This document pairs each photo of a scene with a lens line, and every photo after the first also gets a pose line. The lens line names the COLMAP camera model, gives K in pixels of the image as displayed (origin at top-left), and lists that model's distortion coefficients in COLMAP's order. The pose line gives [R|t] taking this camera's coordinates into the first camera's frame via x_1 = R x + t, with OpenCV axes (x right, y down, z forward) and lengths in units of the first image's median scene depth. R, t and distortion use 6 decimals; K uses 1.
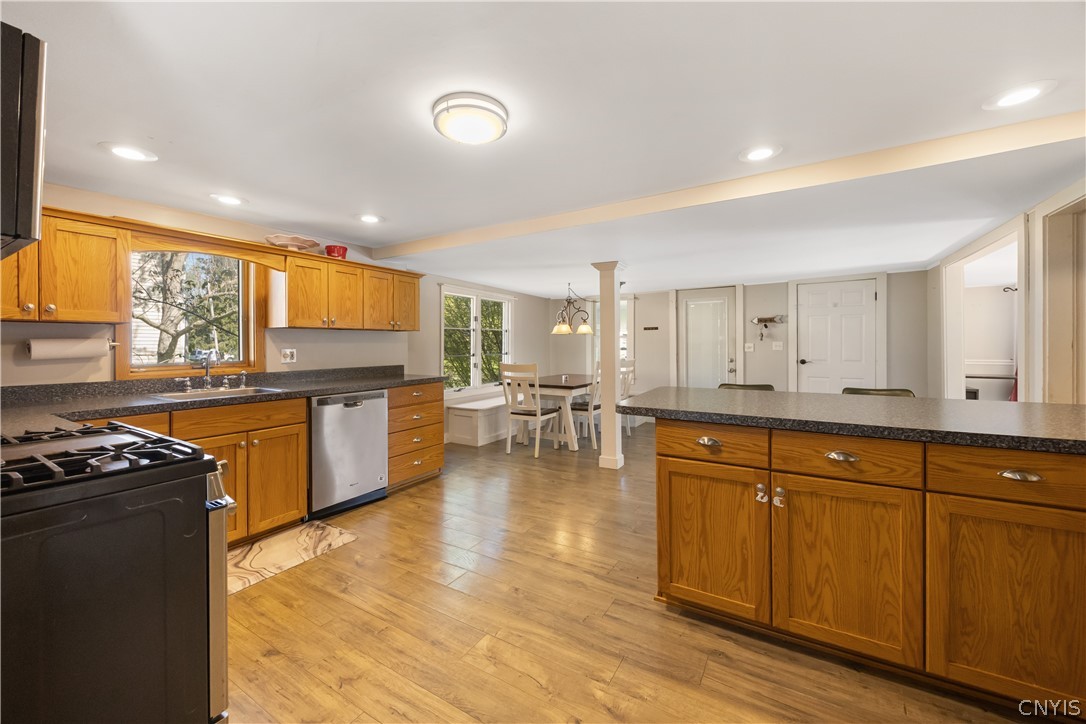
lens RADIAL K [[424.2, 0, 549.5], [0, 424.2, 344.7], [0, 0, 1]] dist [-0.000931, -0.000052]
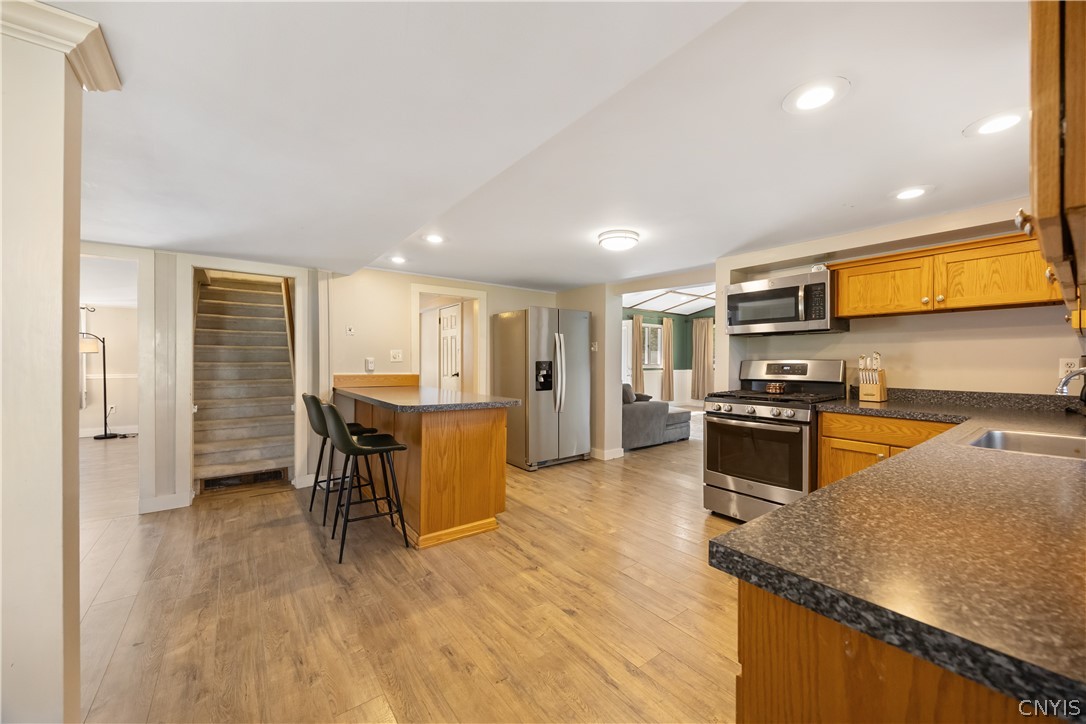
lens RADIAL K [[409.1, 0, 546.0], [0, 409.1, 359.1], [0, 0, 1]] dist [-0.002905, -0.000249]
pose [[-0.926380, 0.003849, 0.376569, -0.263528], [0.003032, 0.999992, -0.002763, 0.000680], [-0.376577, -0.001417, -0.926384, 1.303561]]
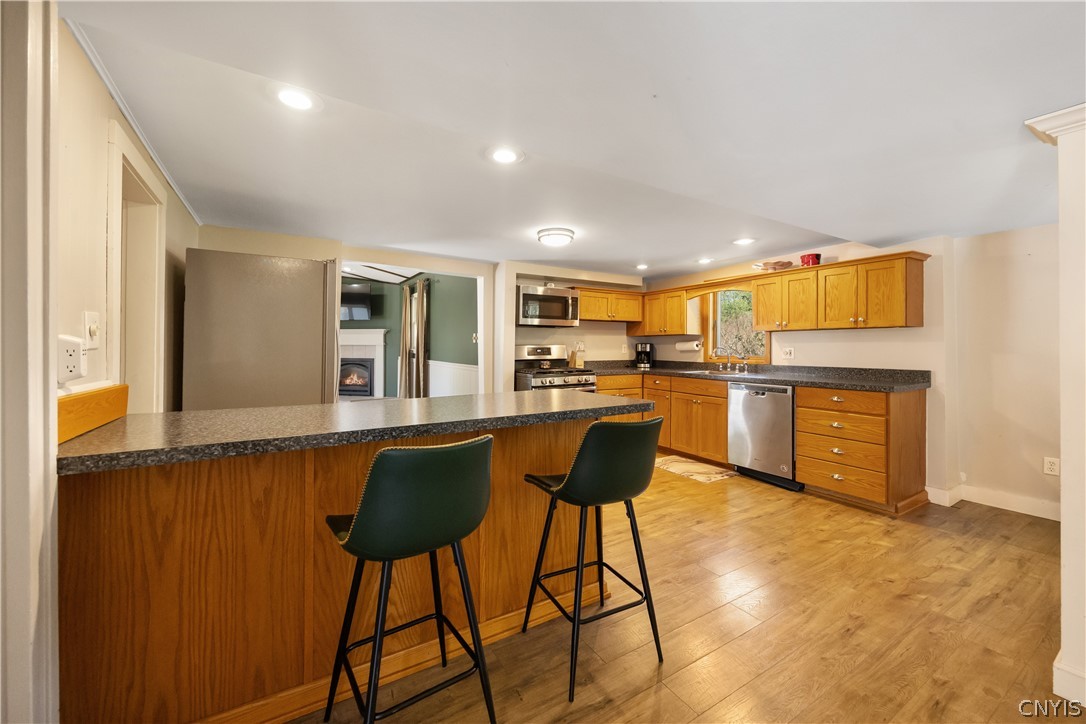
lens RADIAL K [[424.2, 0, 549.5], [0, 424.2, 344.7], [0, 0, 1]] dist [-0.000931, -0.000052]
pose [[-0.470772, 0.000116, -0.882255, 0.770059], [0.000839, 1.000000, -0.000316, 0.001064], [0.882255, -0.000888, -0.470772, 0.908383]]
